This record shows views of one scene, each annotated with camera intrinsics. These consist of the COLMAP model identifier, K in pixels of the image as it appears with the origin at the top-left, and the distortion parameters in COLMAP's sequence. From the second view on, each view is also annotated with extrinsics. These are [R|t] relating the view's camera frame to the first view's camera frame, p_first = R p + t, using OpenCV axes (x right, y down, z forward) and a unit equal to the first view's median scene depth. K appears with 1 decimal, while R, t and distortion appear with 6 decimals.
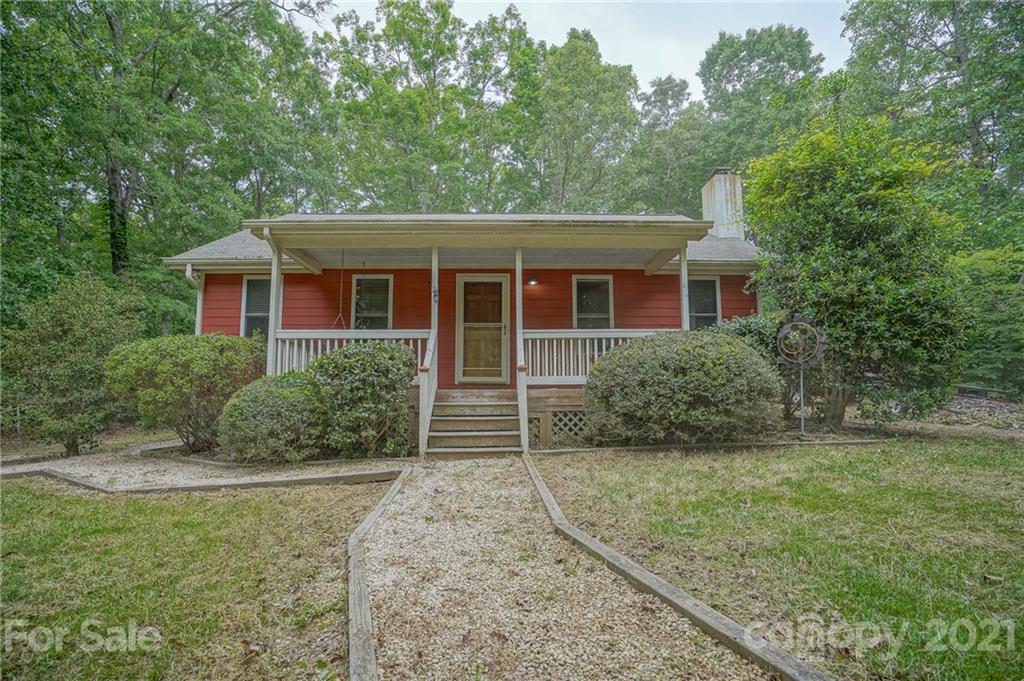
lens RADIAL K [[467.8, 0, 512.0], [0, 467.8, 340.5], [0, 0, 1]] dist [-0.025325, 0.000135]
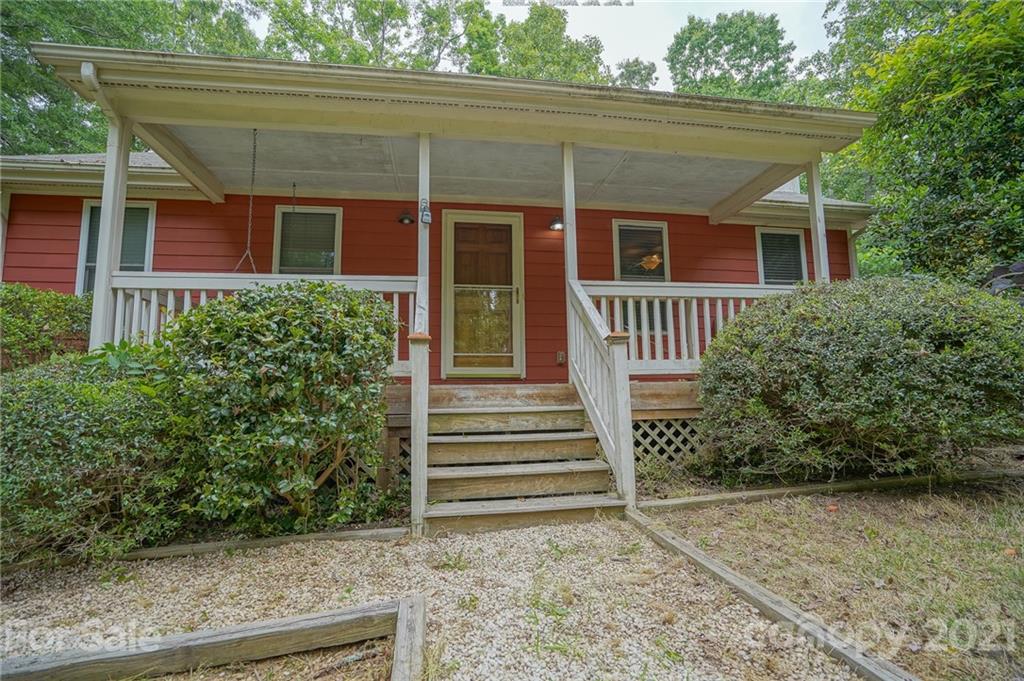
lens RADIAL K [[462.1, 0, 512.0], [0, 462.1, 340.5], [0, 0, 1]] dist [-0.020883, 0.000318]
pose [[0.991996, 0.003607, 0.126216, -0.104874], [-0.002933, 0.999980, -0.005523, 0.043984], [-0.126234, 0.005108, 0.991987, 0.354194]]
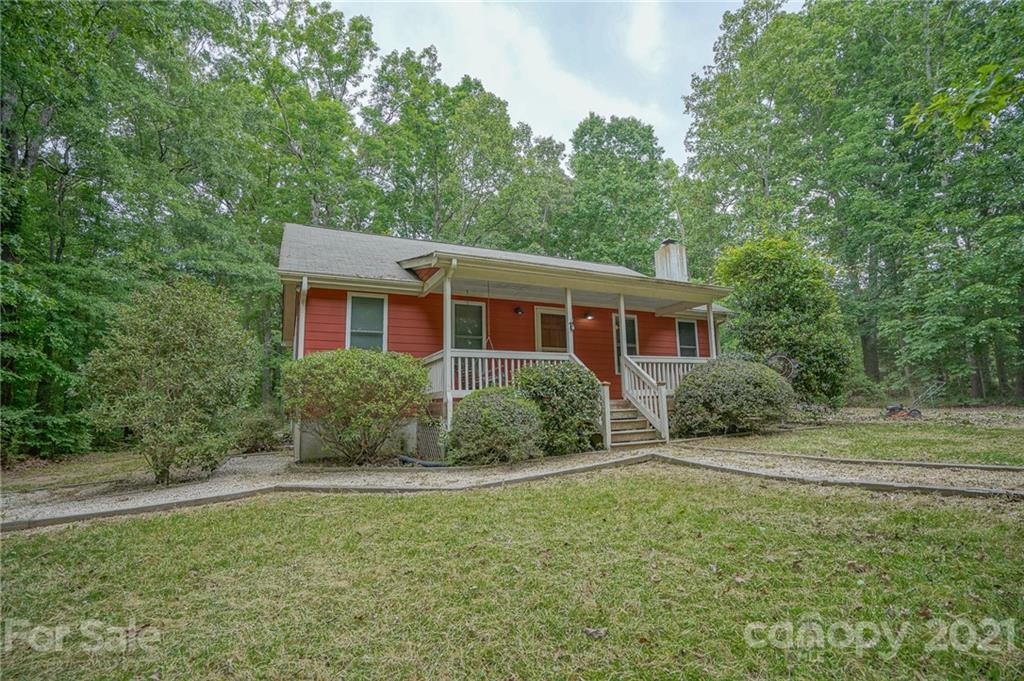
lens RADIAL K [[465.9, 0, 512.0], [0, 465.9, 340.5], [0, 0, 1]] dist [-0.049425, 0.000022]
pose [[0.918437, 0.041585, 0.393375, -0.650530], [-0.025711, 0.998632, -0.045540, 0.003624], [-0.394731, 0.031711, 0.918249, -0.079779]]
